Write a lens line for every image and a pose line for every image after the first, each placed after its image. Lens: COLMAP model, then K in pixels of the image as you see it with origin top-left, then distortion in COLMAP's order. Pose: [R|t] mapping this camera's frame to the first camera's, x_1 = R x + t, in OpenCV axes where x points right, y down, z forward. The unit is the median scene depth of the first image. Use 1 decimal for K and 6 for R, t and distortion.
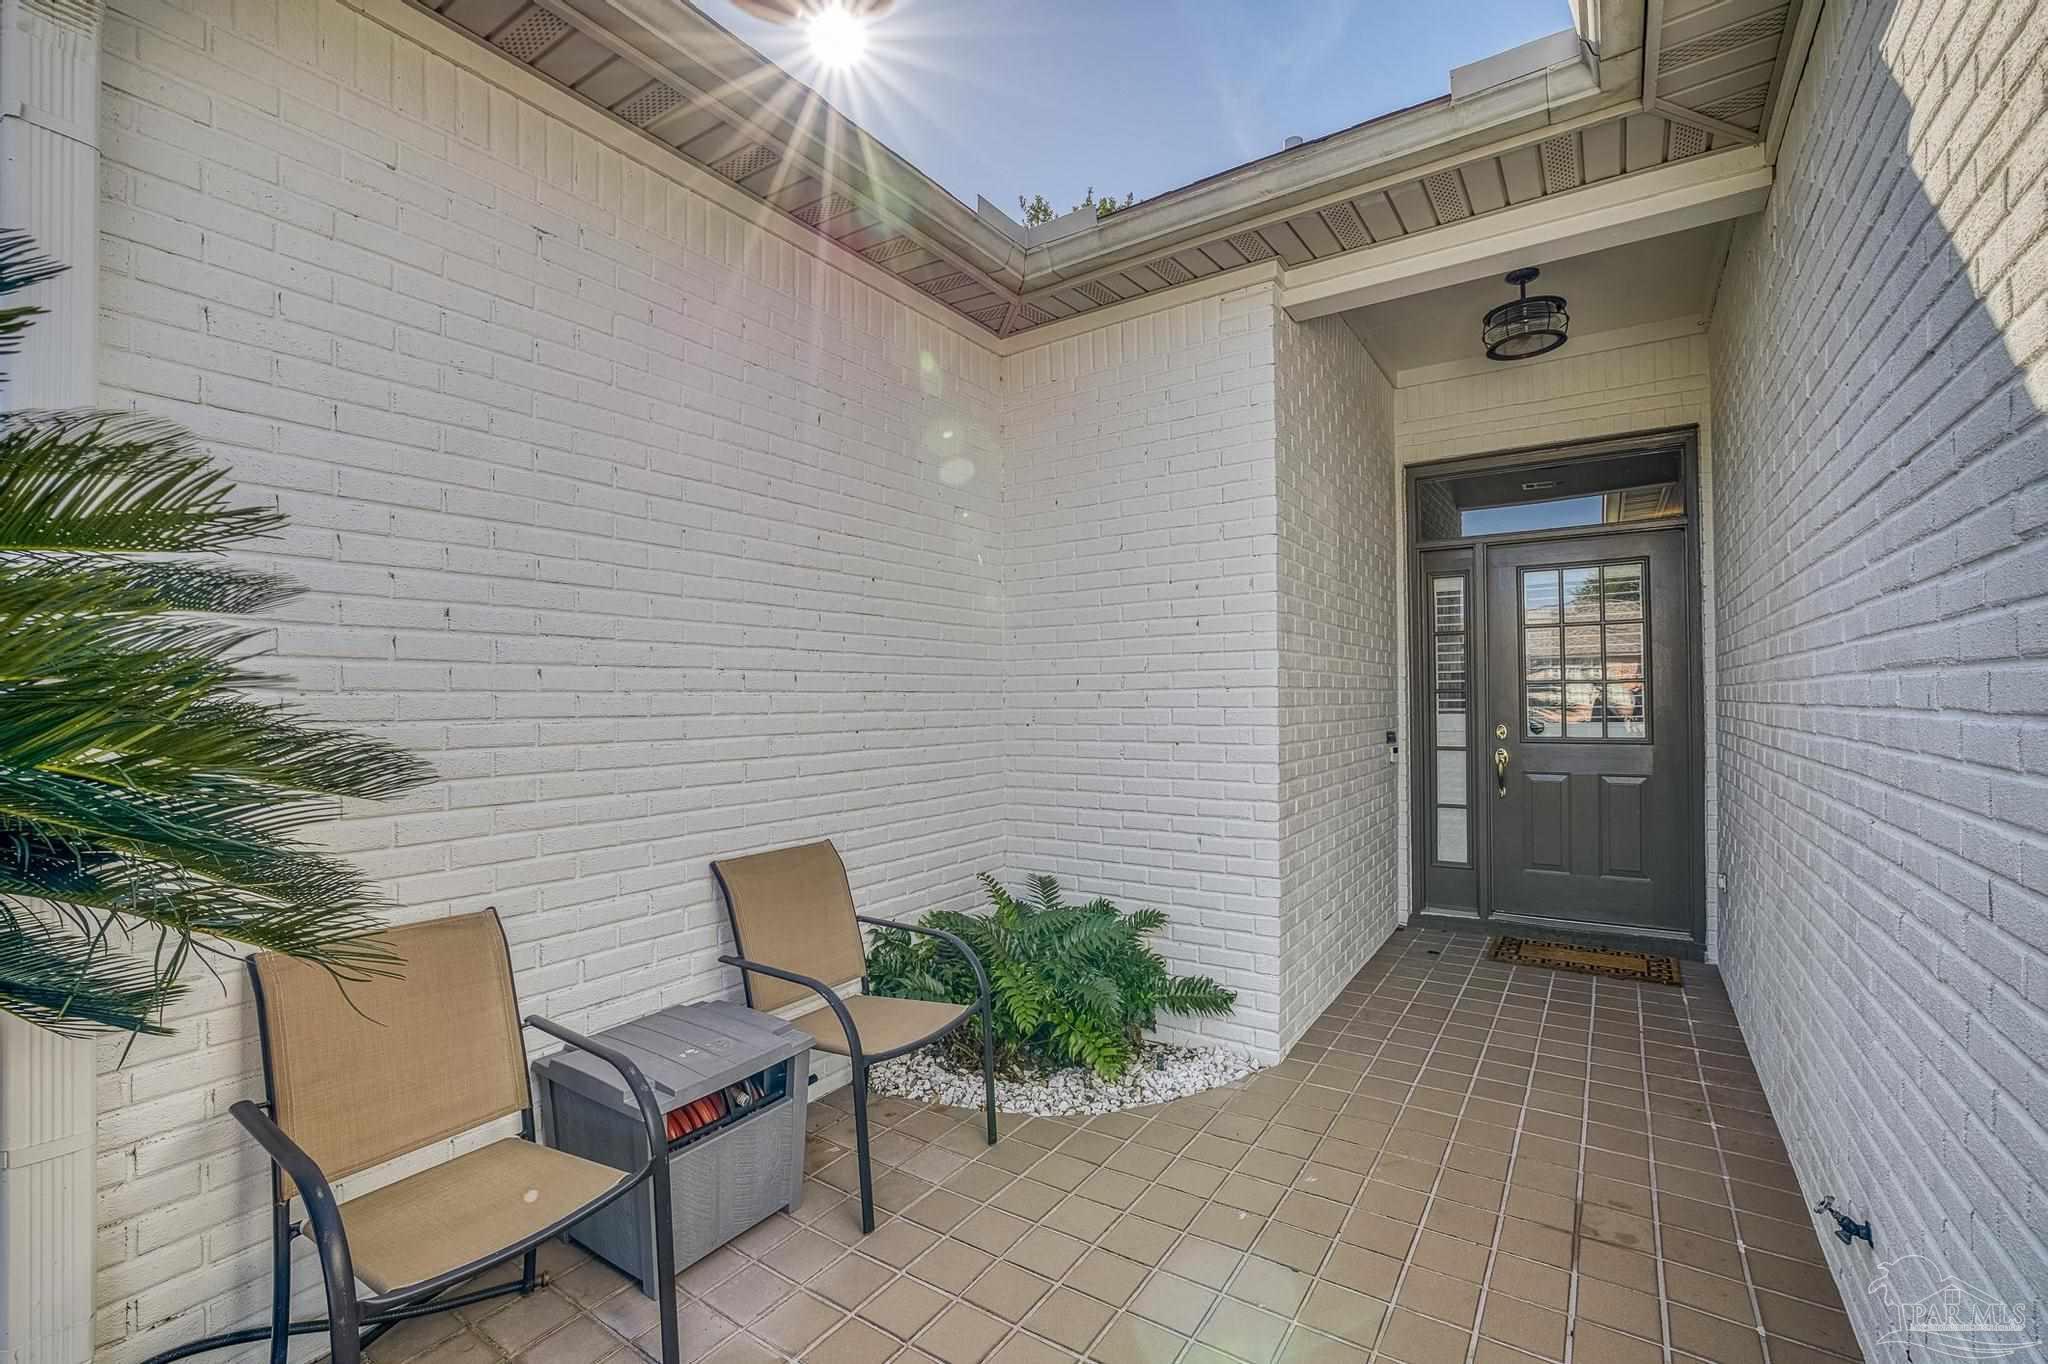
lens RADIAL K [[872.9, 0, 1029.4], [0, 872.9, 695.8], [0, 0, 1]] dist [-0.027968, -0.000025]
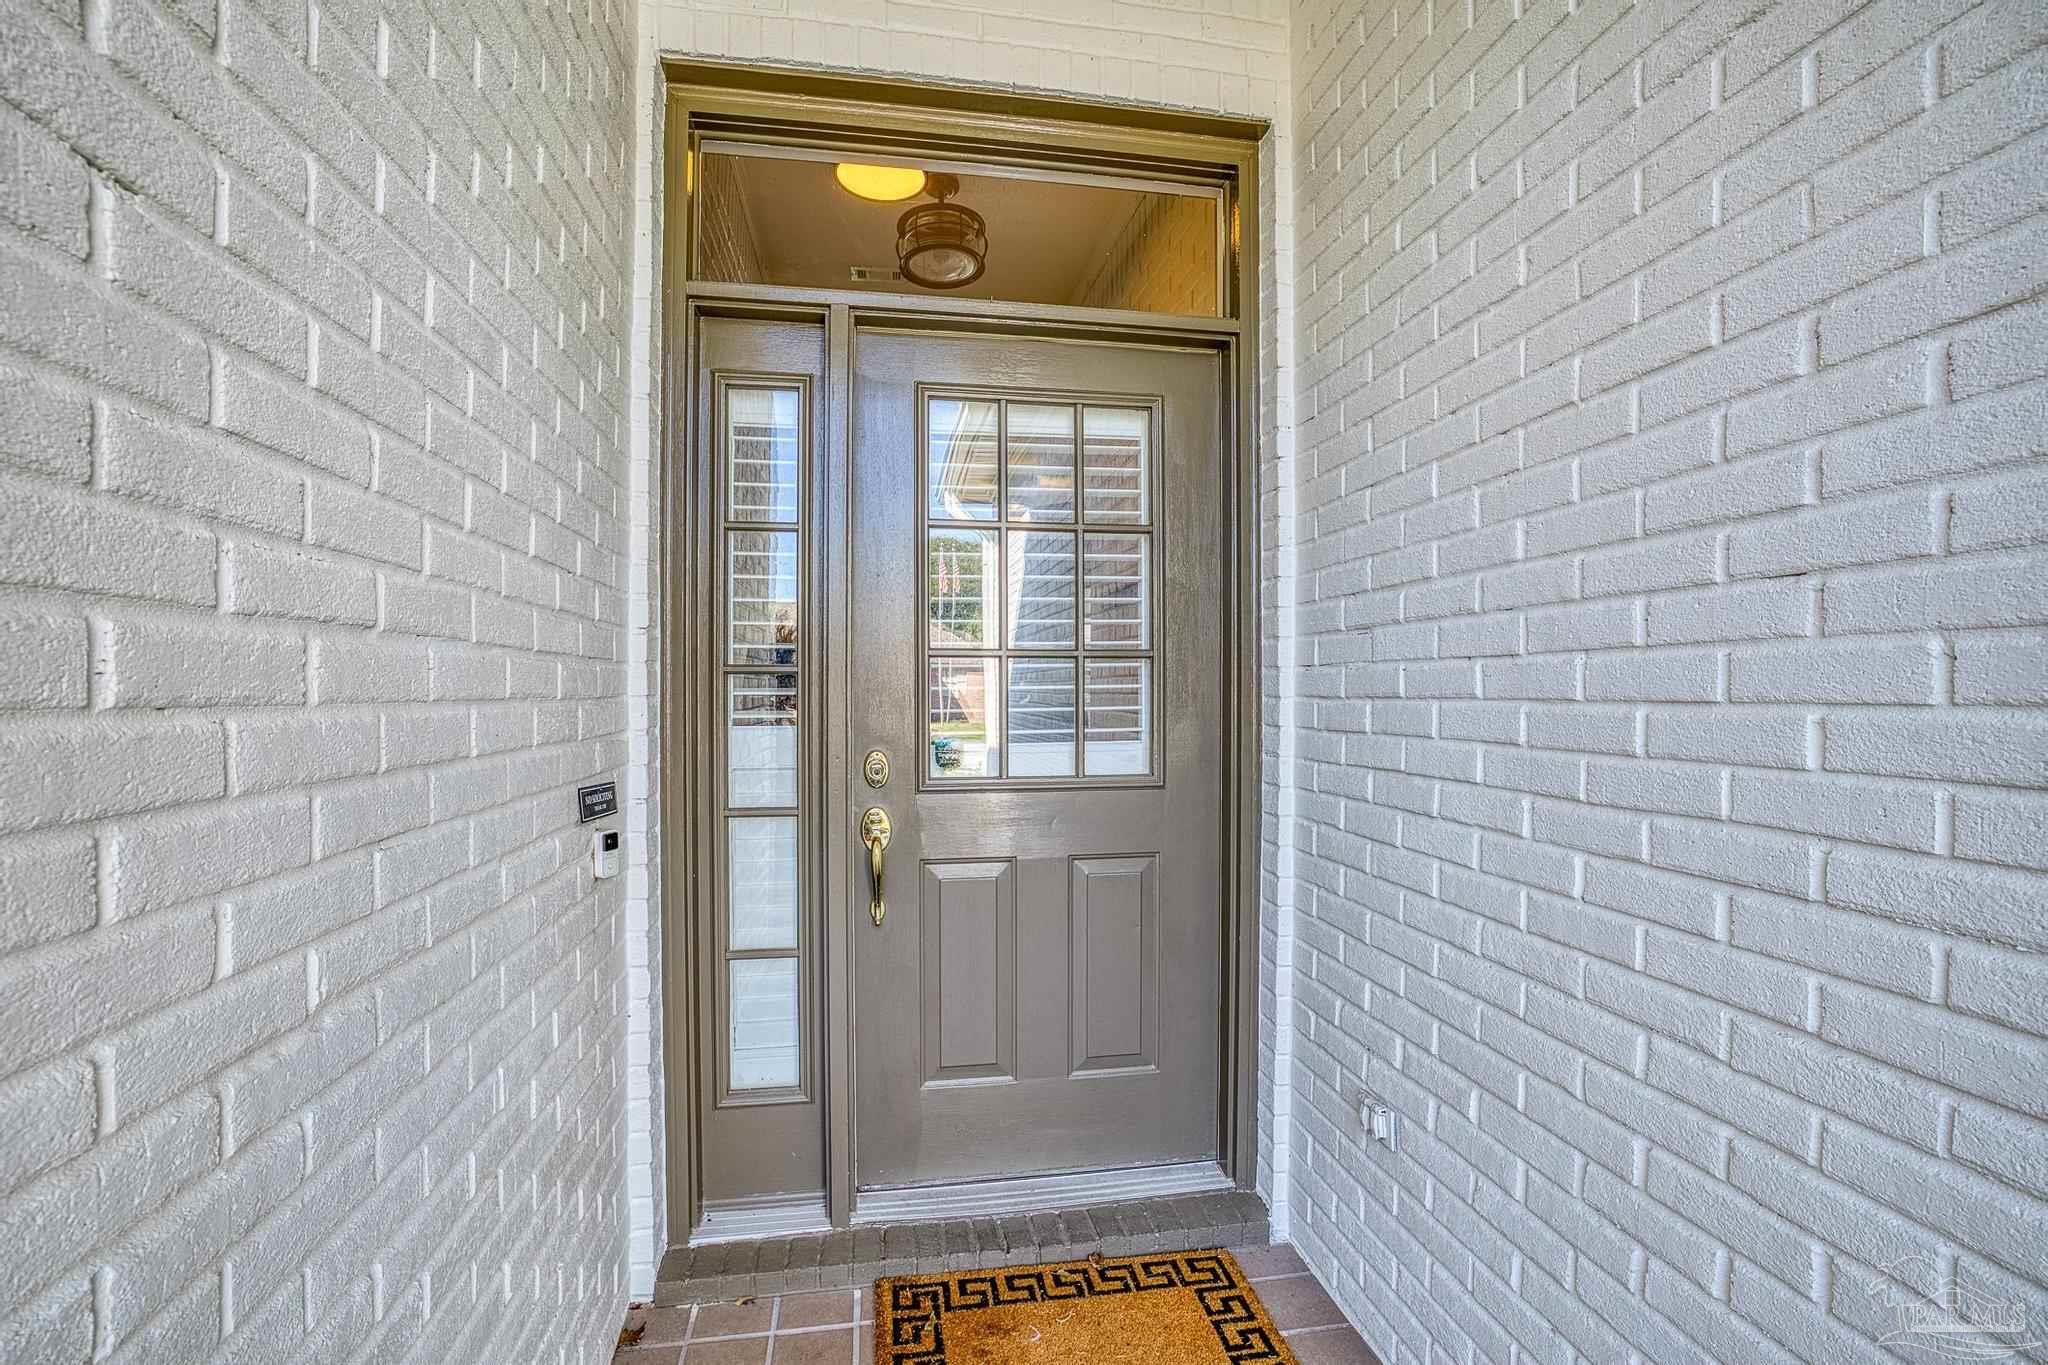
lens RADIAL K [[872.9, 0, 1023.4], [0, 872.9, 689.1], [0, 0, 1]] dist [-0.027968, -0.000025]
pose [[0.719143, 0.014045, 0.694720, 0.296042], [-0.008638, 0.999899, -0.011274, 0.006716], [-0.694808, 0.002107, 0.719192, 0.634646]]
